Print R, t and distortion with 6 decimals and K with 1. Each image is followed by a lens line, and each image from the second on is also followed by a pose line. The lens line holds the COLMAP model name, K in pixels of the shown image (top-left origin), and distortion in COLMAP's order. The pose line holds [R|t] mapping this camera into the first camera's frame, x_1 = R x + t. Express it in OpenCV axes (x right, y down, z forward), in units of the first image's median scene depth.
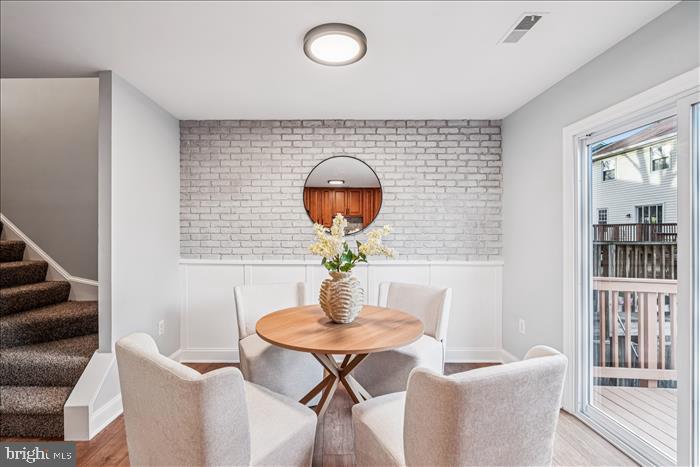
lens RADIAL K [[310.2, 0, 350.0], [0, 310.2, 233.5], [0, 0, 1]] dist [-0.001262, -0.000098]
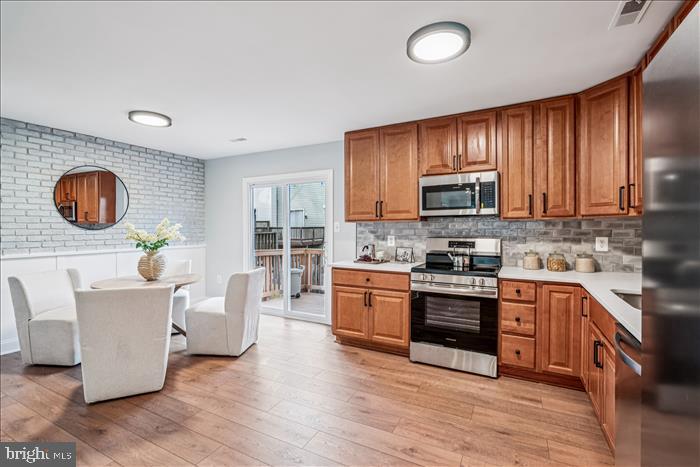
lens RADIAL K [[321.0, 0, 348.4], [0, 321.0, 231.1], [0, 0, 1]] dist [-0.002099, -0.000066]
pose [[0.468610, -0.013335, 0.883305, -0.682321], [0.009756, 0.999903, 0.009920, 0.008494], [-0.883352, 0.003969, 0.468694, -0.498475]]
